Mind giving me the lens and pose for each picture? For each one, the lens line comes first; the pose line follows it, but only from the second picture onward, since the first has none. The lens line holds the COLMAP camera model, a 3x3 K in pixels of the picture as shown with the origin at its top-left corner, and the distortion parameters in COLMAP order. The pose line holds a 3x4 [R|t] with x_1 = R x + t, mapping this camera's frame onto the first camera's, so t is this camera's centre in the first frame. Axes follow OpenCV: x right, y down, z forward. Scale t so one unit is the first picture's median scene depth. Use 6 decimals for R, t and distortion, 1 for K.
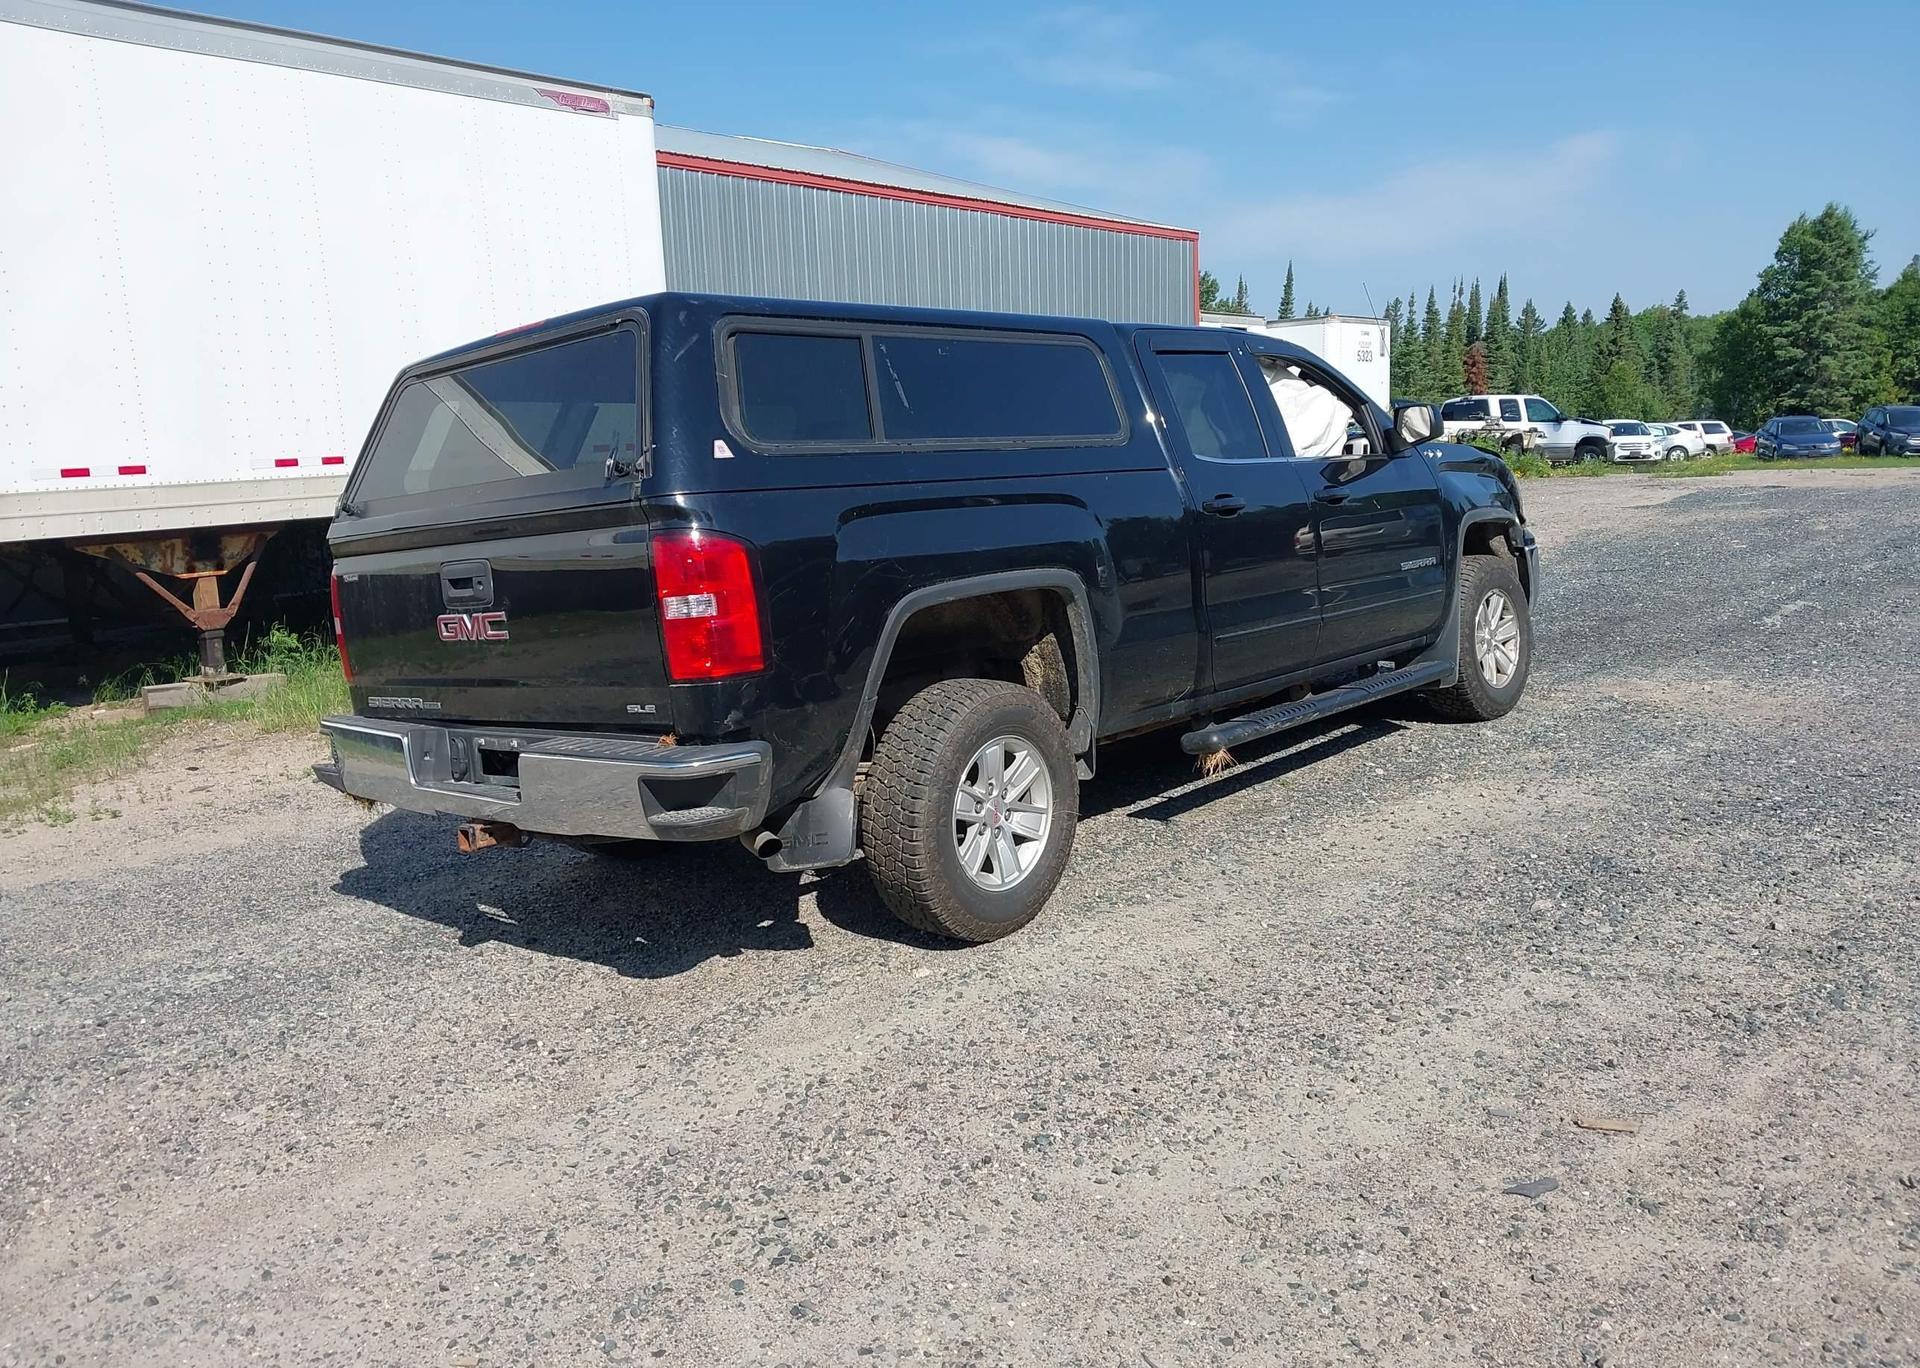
lens RADIAL K [[1520.1, 0, 941.6], [0, 1520.1, 676.2], [0, 0, 1]] dist [0.033507, -0.046715]
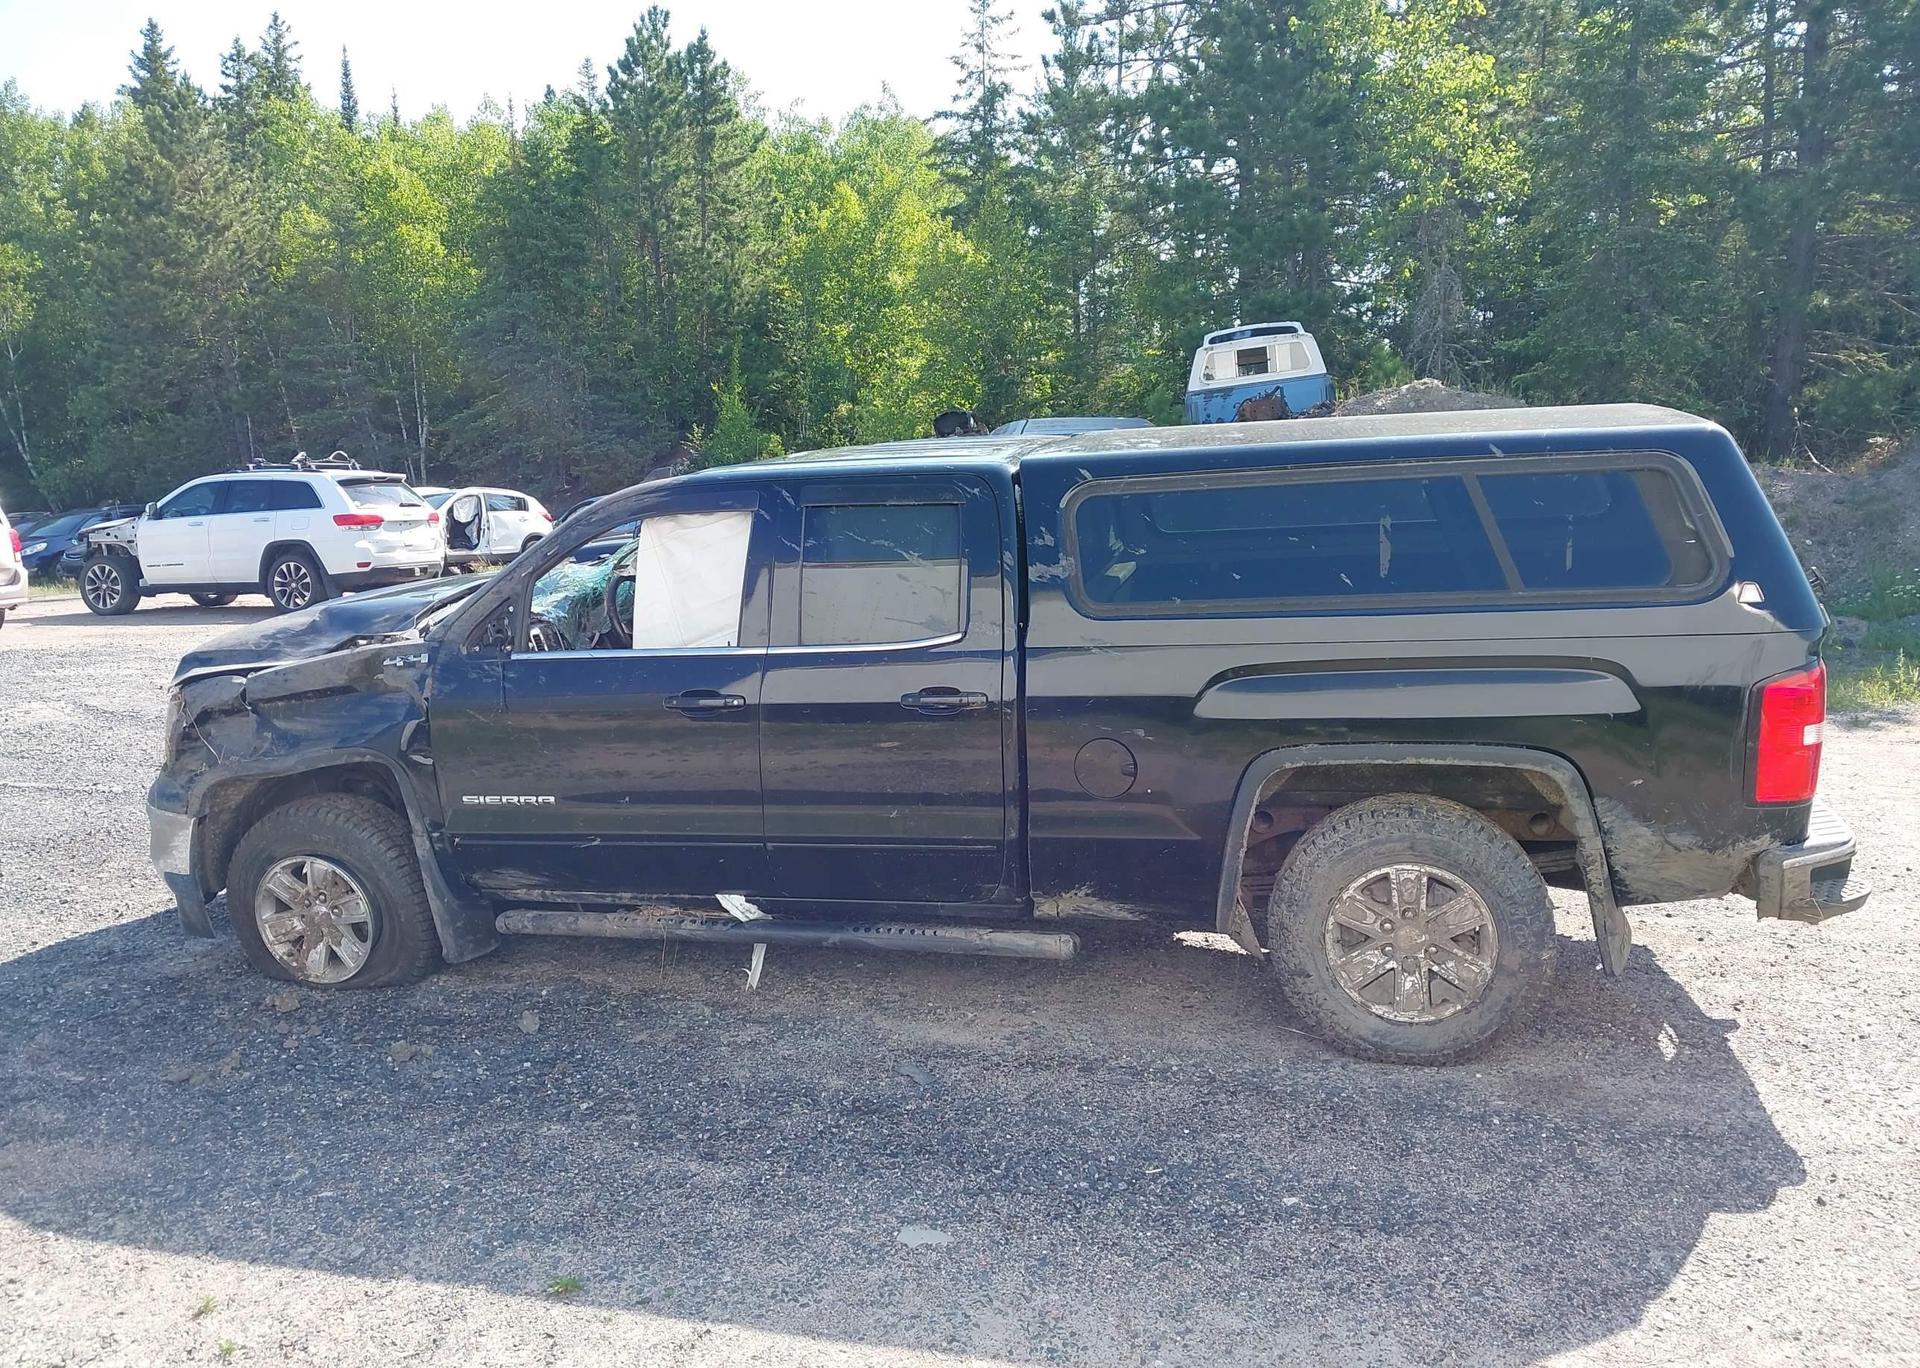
lens RADIAL K [[1520.1, 0, 947.8], [0, 1520.1, 680.1], [0, 0, 1]] dist [0.033507, -0.046715]
pose [[-0.450888, -0.059031, 0.890626, -0.795652], [0.190579, 0.968434, 0.160671, -0.244561], [-0.871997, 0.242180, -0.425406, 1.526075]]
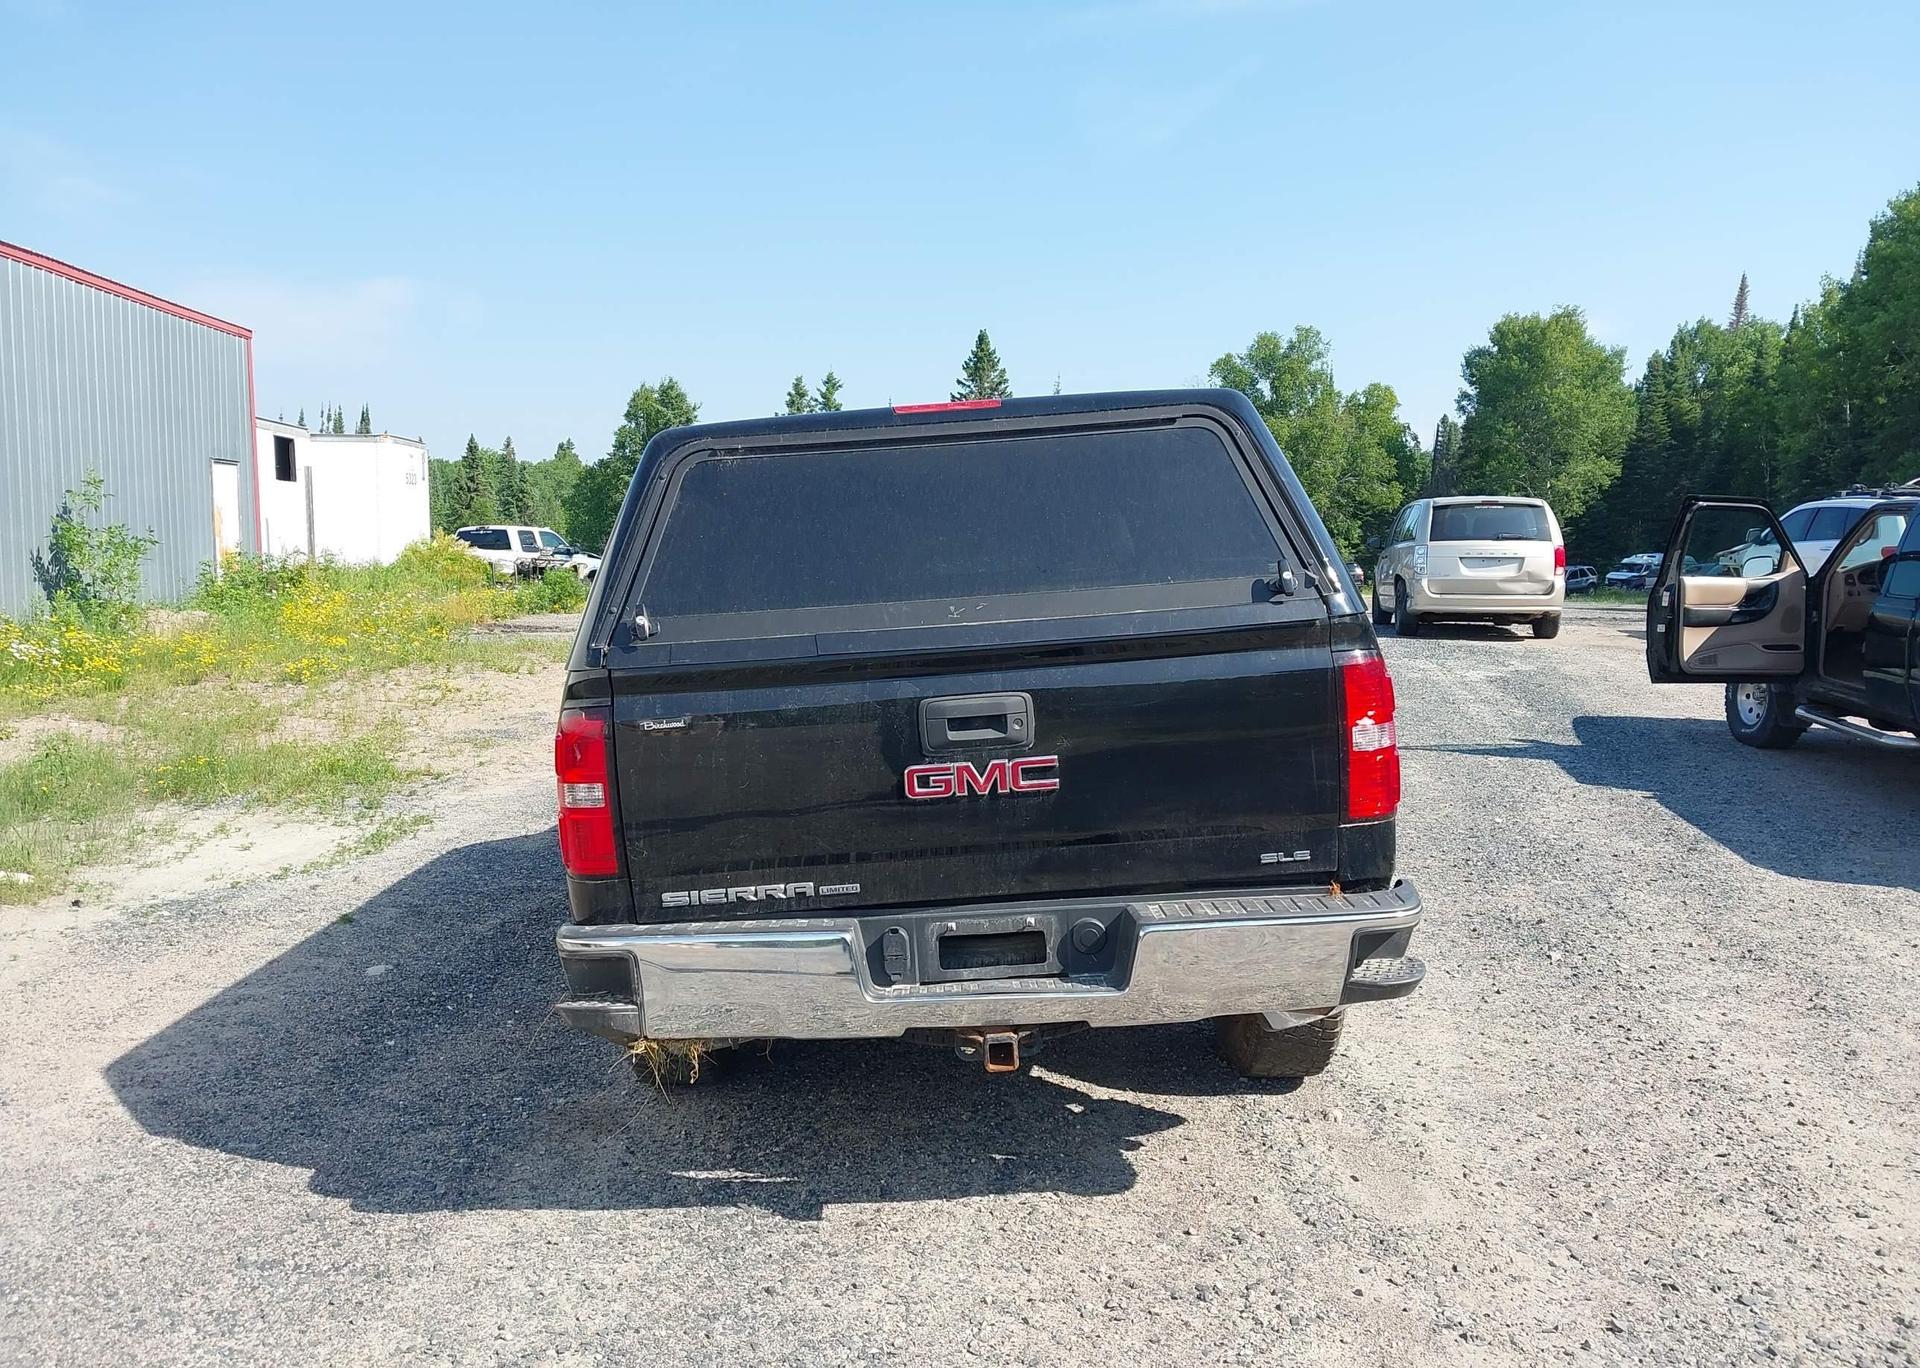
lens RADIAL K [[1520.1, 0, 949.9], [0, 1520.1, 662.4], [0, 0, 1]] dist [0.033507, -0.046715]
pose [[0.732605, -0.007008, 0.680617, -0.643135], [0.069744, 0.995457, -0.064821, -0.031774], [-0.677071, 0.094957, 0.729766, 0.335164]]
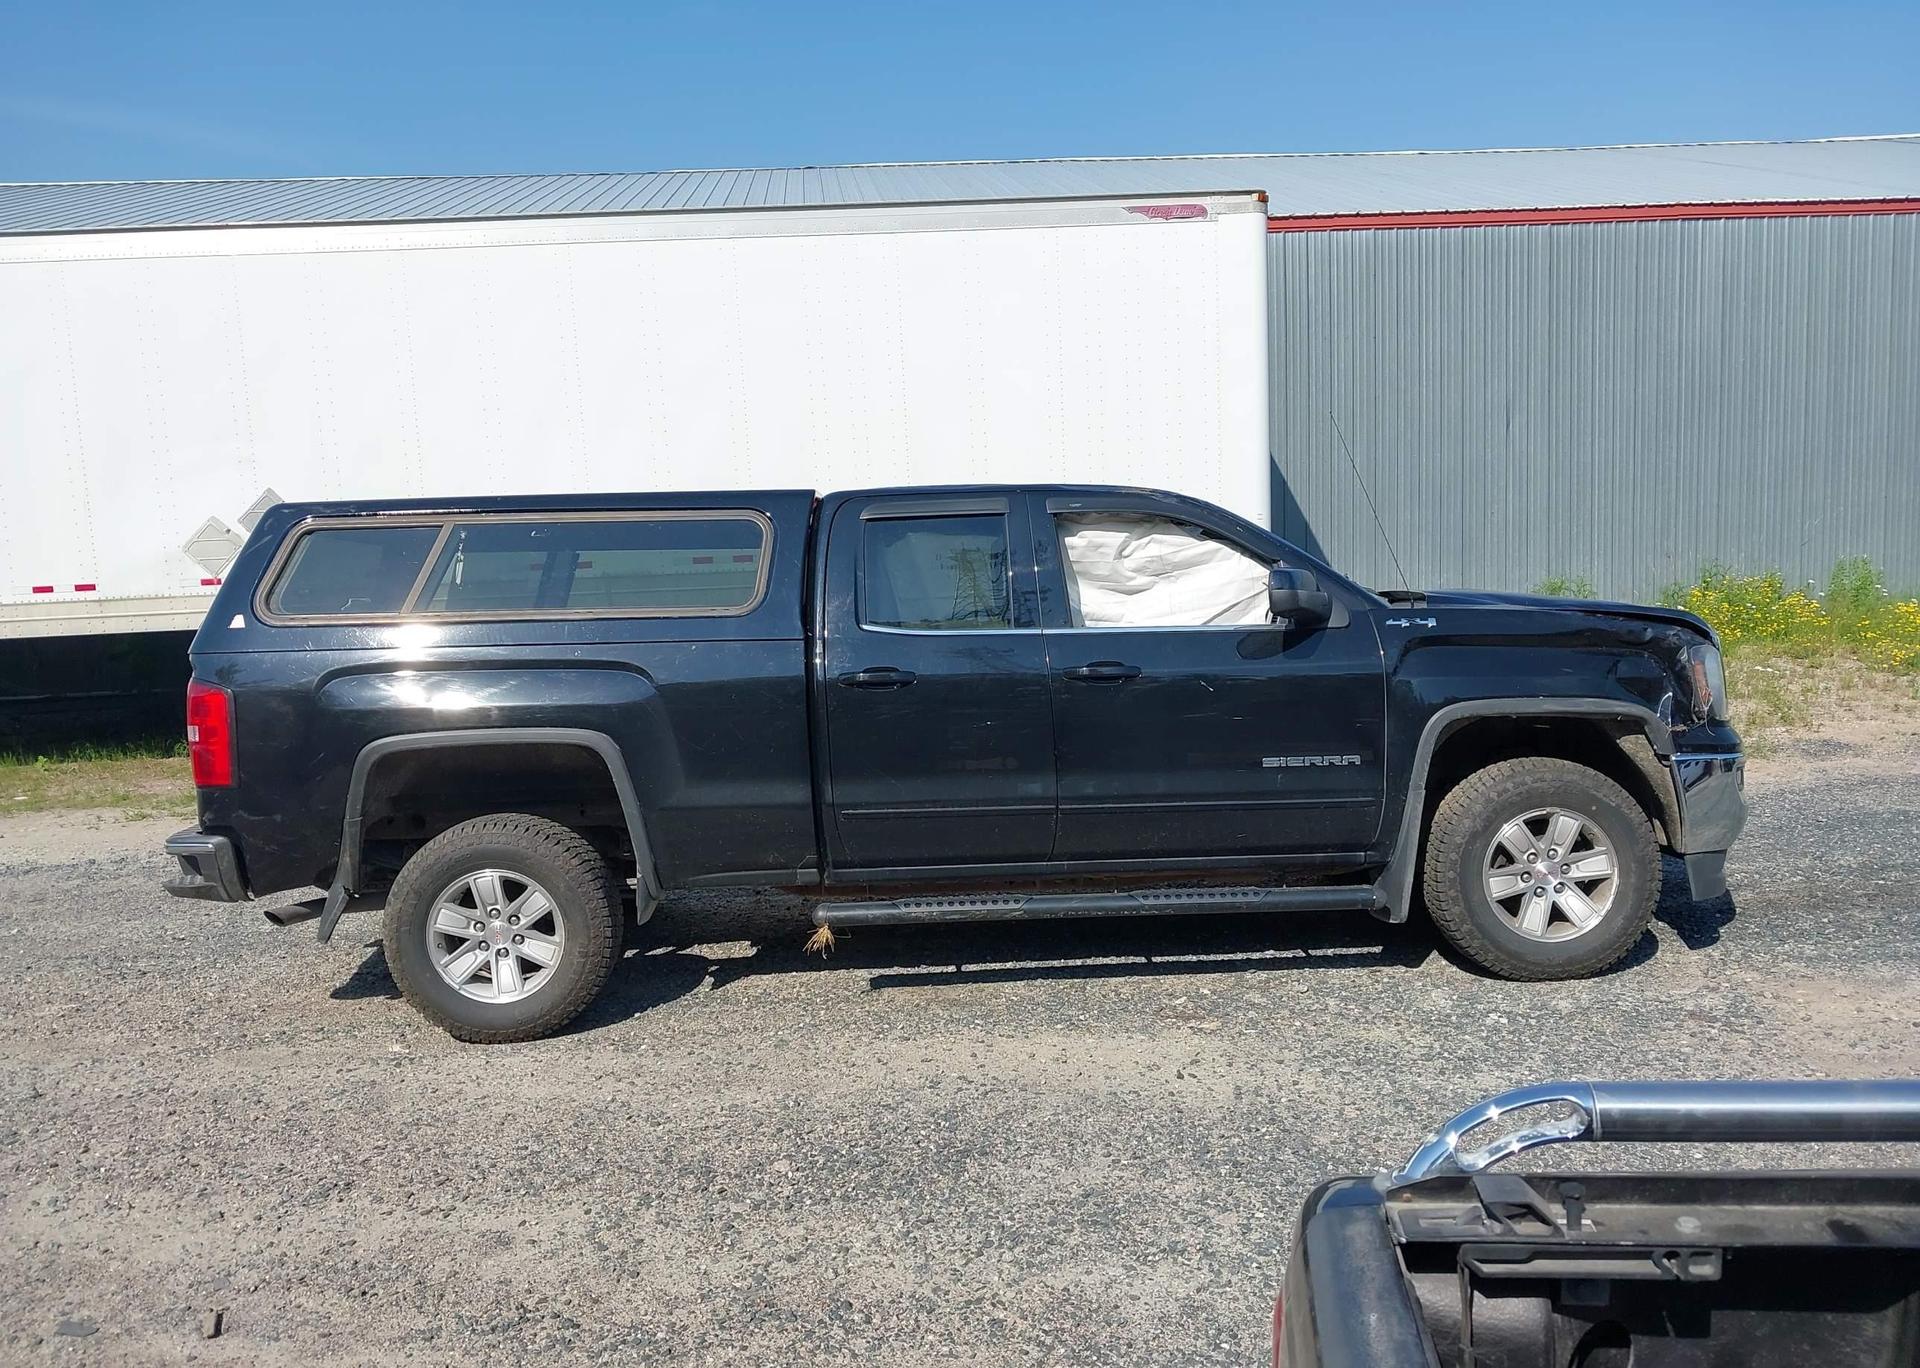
lens RADIAL K [[1520.1, 0, 957.0], [0, 1520.1, 665.4], [0, 0, 1]] dist [0.033507, -0.046715]
pose [[0.685916, 0.092515, -0.721776, 0.877653], [-0.106477, 0.993970, 0.026217, -0.145147], [0.719849, 0.058869, 0.691630, 0.349462]]
